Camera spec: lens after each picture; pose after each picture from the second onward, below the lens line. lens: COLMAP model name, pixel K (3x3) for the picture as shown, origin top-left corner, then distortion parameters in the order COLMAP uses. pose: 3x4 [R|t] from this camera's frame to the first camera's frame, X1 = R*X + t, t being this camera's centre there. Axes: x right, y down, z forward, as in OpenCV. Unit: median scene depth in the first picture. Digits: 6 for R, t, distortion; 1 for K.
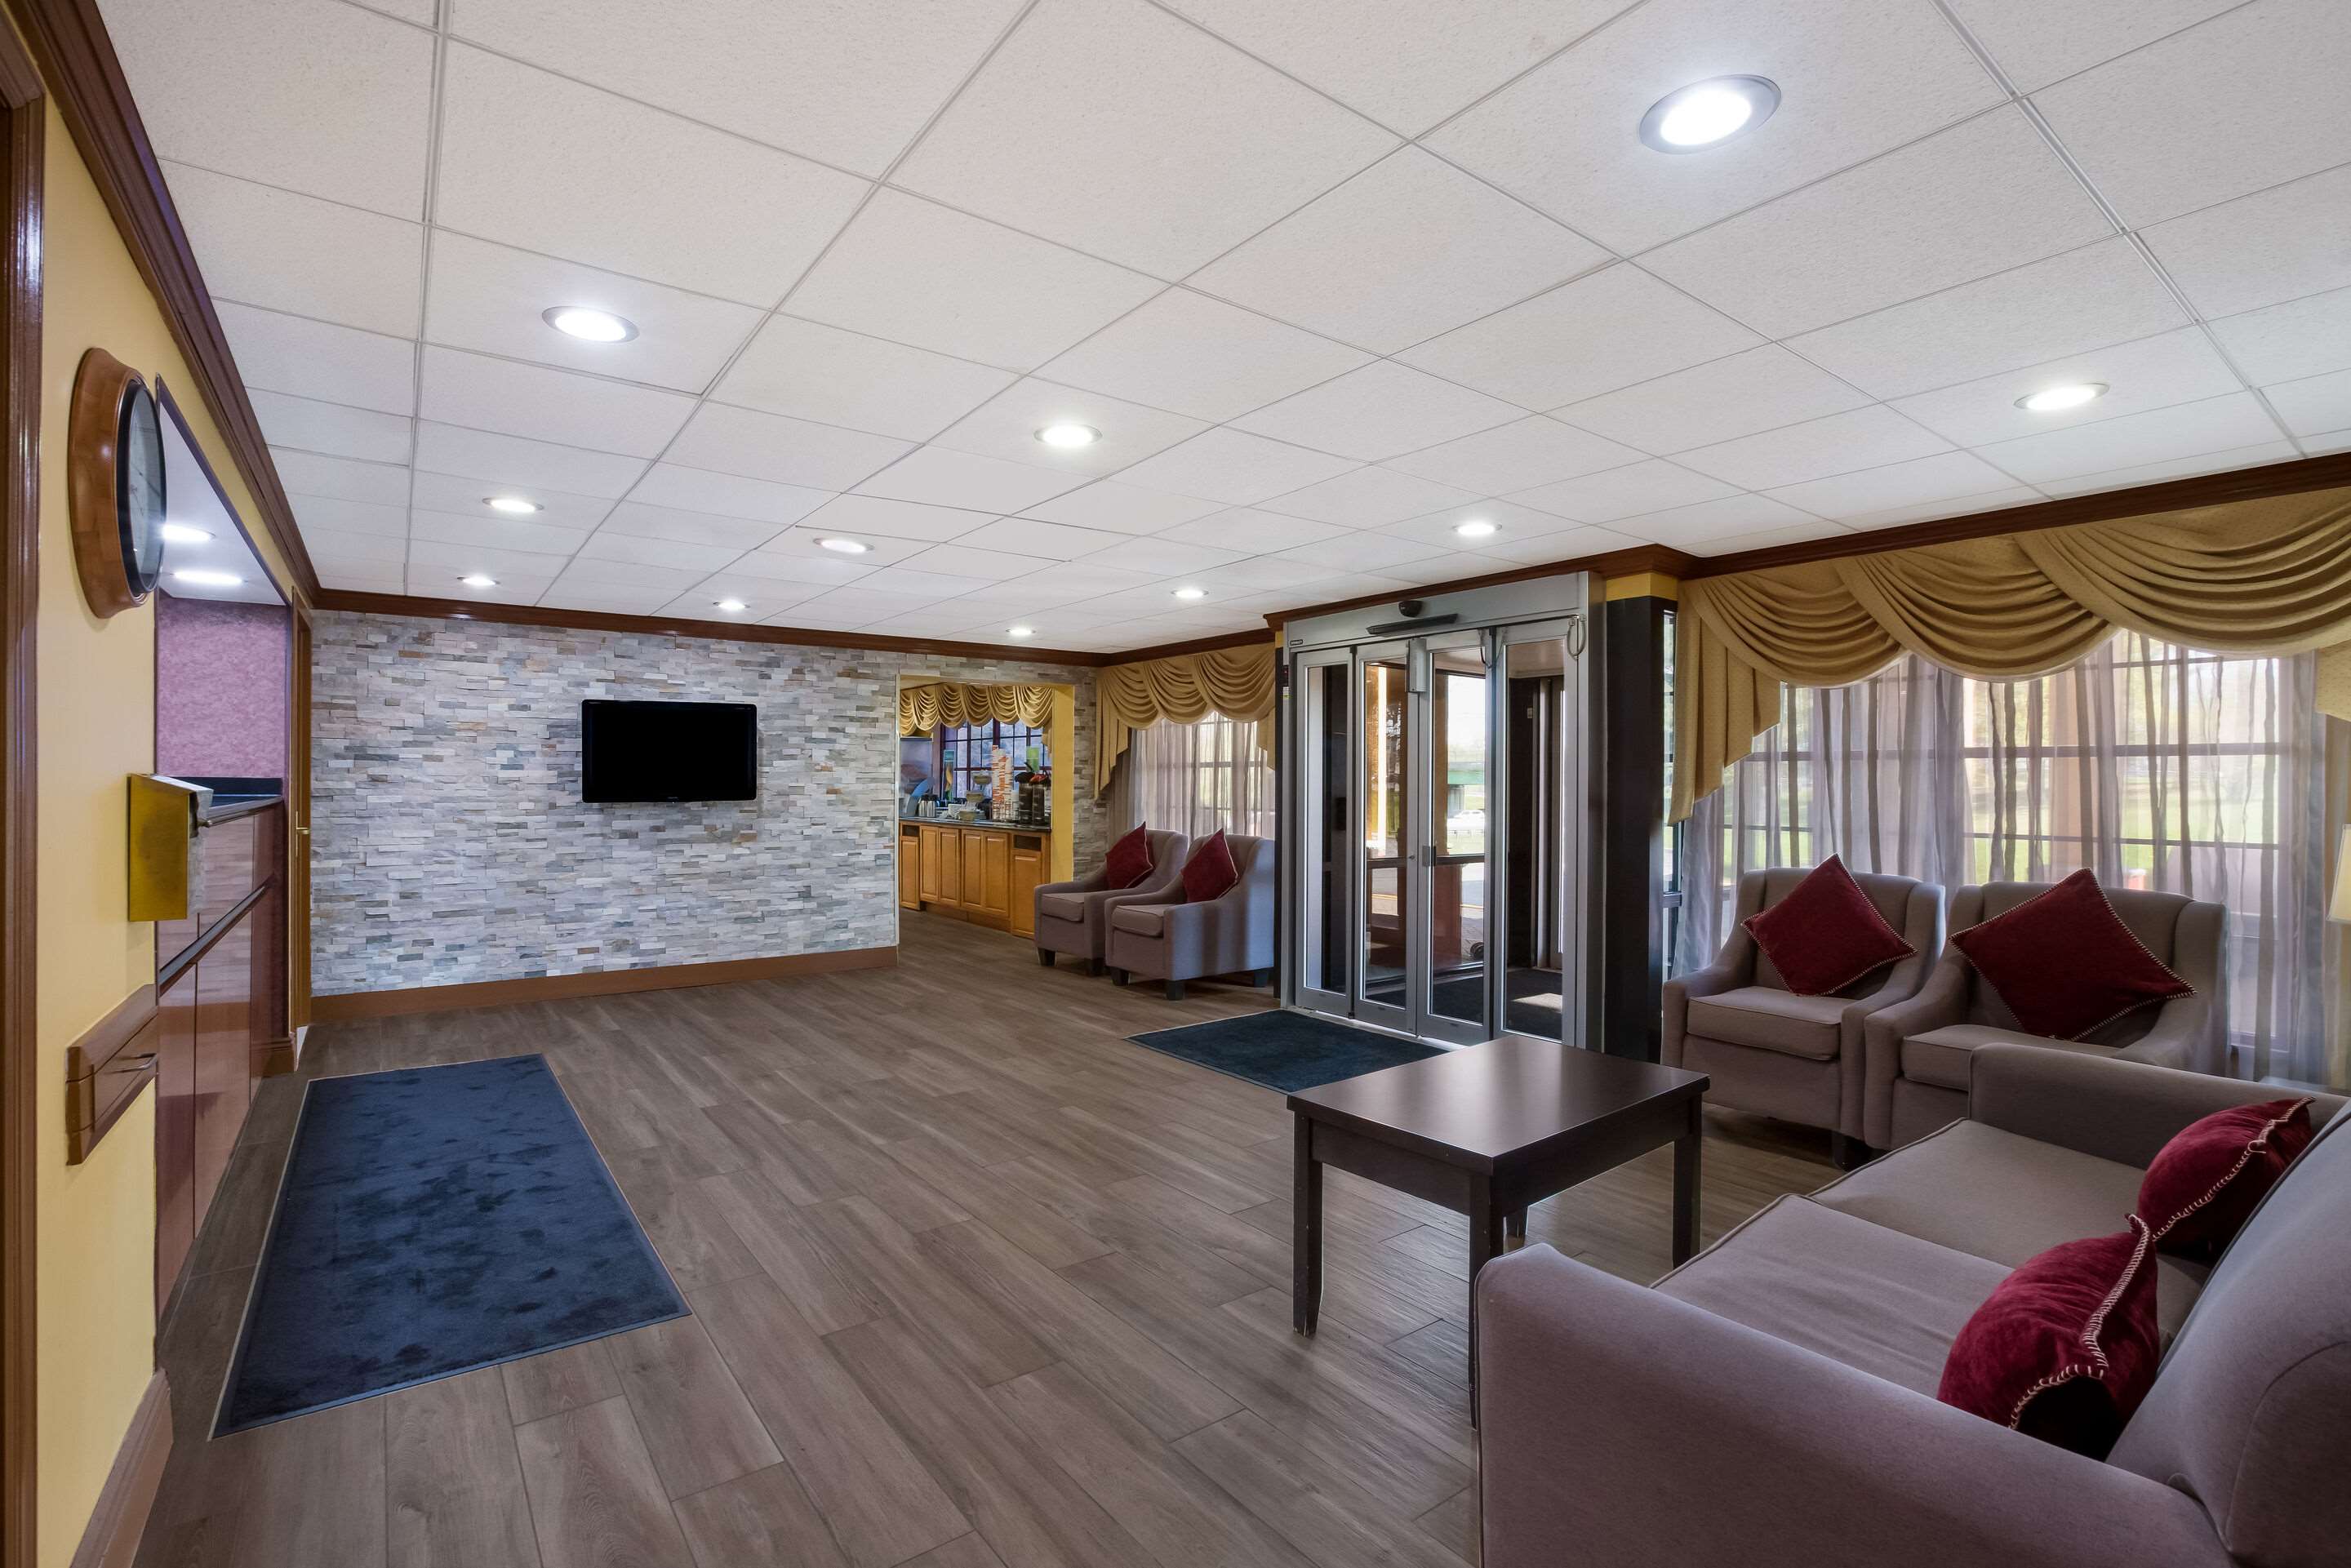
lens RADIAL K [[1086.8, 0, 1175.5], [0, 1086.8, 784.0], [0, 0, 1]] dist [-0.033102, 0.000377]
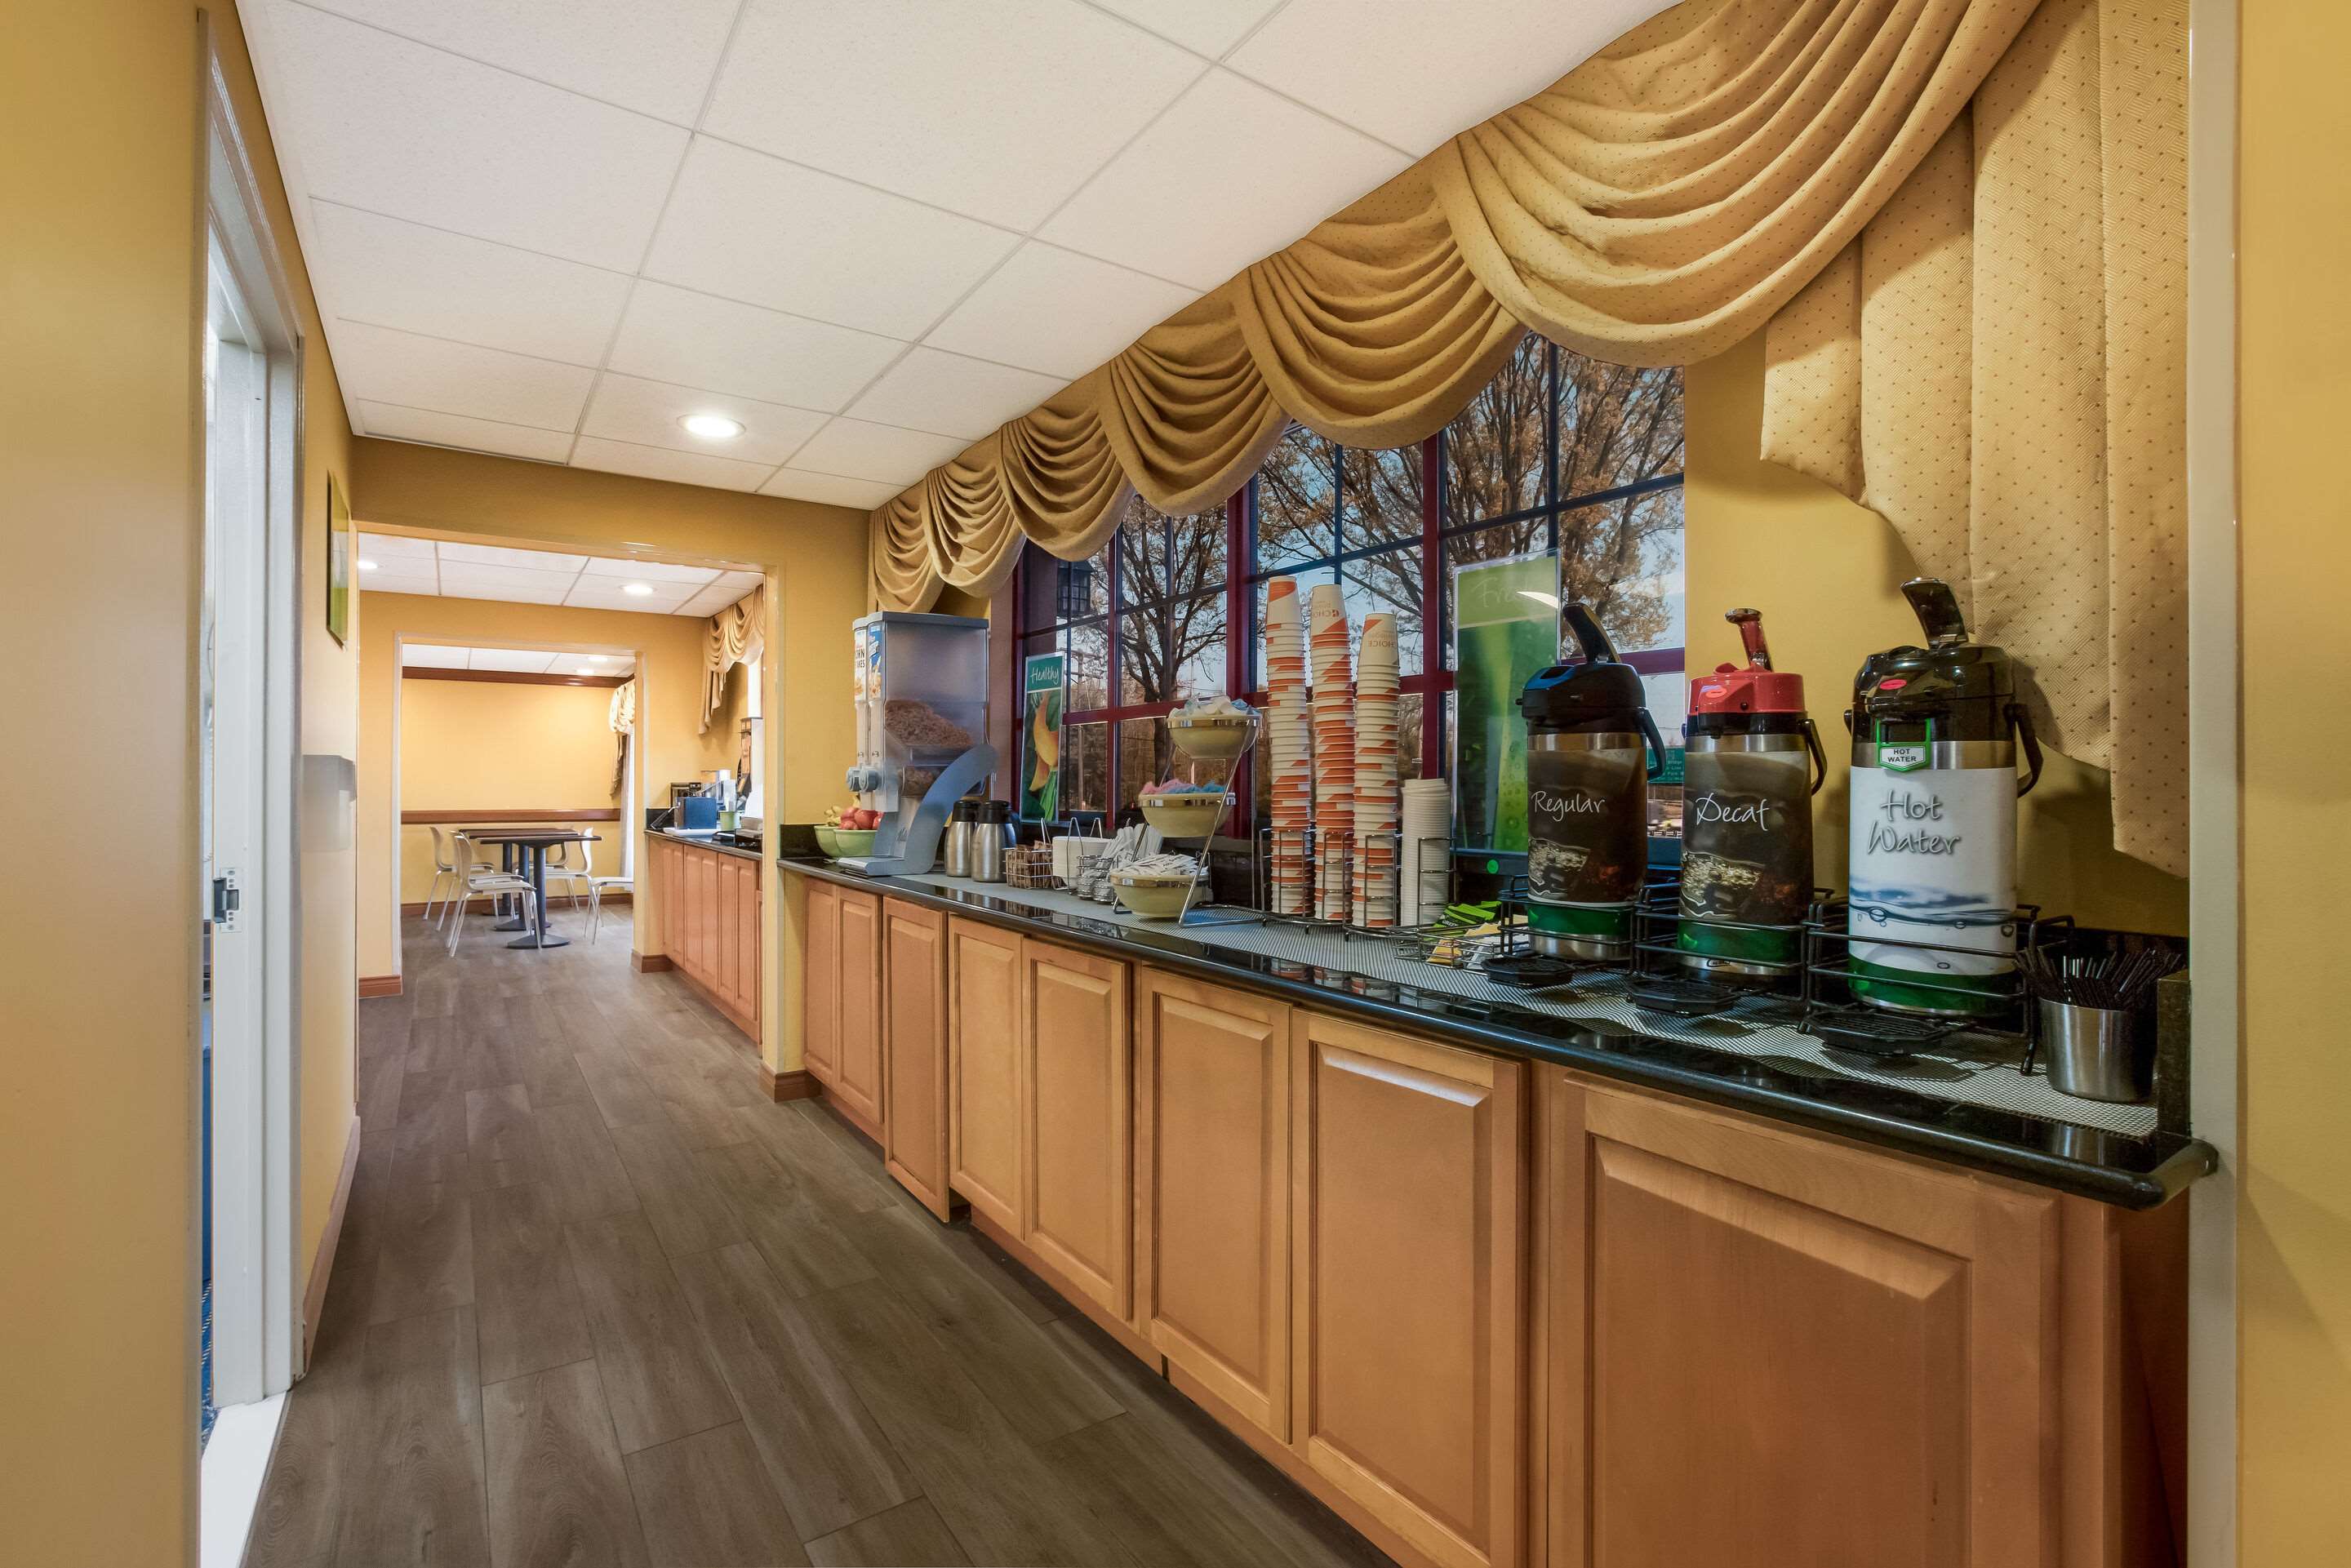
lens RADIAL K [[1086.8, 0, 1175.5], [0, 1086.8, 784.0], [0, 0, 1]] dist [-0.033102, 0.000377]
pose [[0.999726, 0.002185, -0.023313, -0.165185], [-0.002158, 0.999997, 0.001180, 0.004421], [0.023315, -0.001129, 0.999728, 0.696712]]
